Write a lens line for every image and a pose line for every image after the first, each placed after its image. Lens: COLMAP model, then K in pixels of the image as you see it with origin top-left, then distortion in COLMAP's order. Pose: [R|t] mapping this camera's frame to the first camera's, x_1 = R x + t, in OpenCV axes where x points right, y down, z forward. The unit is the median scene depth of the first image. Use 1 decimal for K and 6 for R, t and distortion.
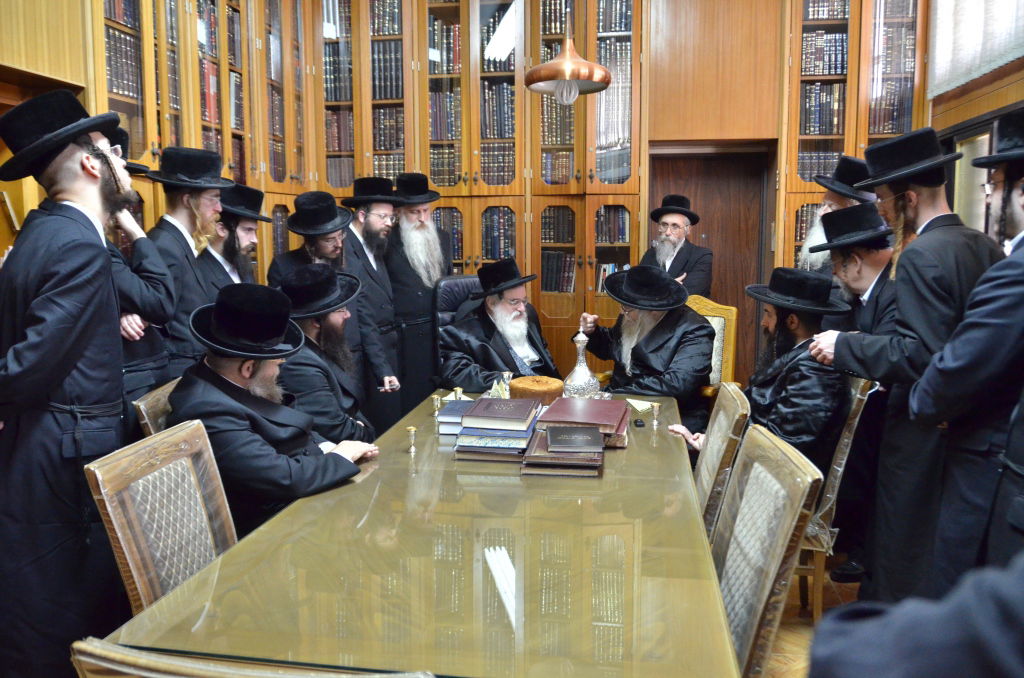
lens RADIAL K [[785.3, 0, 512.0], [0, 785.3, 339.0], [0, 0, 1]] dist [-0.047803, 0.005097]
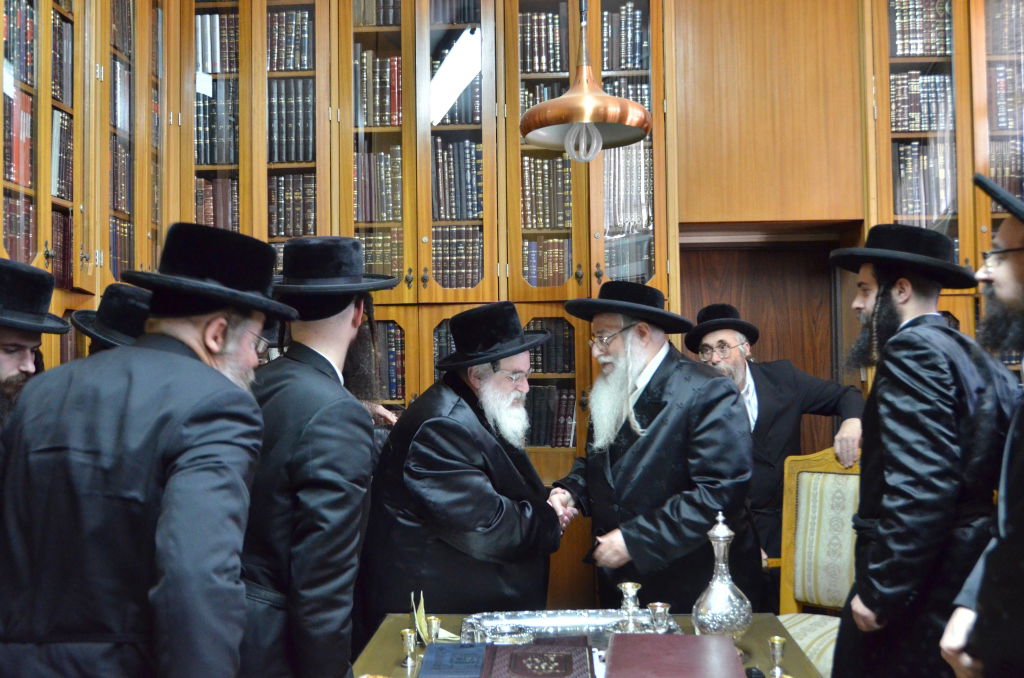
lens RADIAL K [[1039.7, 0, 512.0], [0, 1039.7, 339.0], [0, 0, 1]] dist [-0.032837, 0.010335]
pose [[0.995808, -0.005481, 0.091301, -0.054842], [0.019440, 0.988079, -0.152713, -0.016866], [-0.089376, 0.153848, 0.984044, 0.132685]]
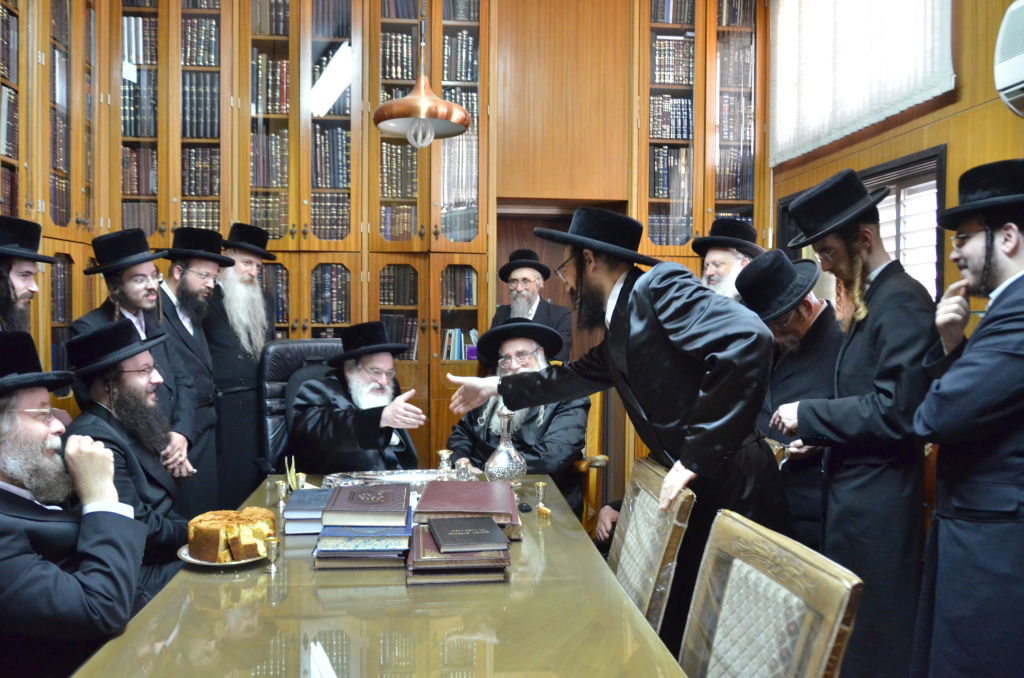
lens RADIAL K [[797.3, 0, 512.0], [0, 797.3, 339.0], [0, 0, 1]] dist [-0.030129, -0.002385]
pose [[0.969775, 0.003712, 0.243972, -0.039329], [0.018756, 0.995792, -0.089706, 0.000818], [-0.243278, 0.091571, 0.965625, 0.090897]]
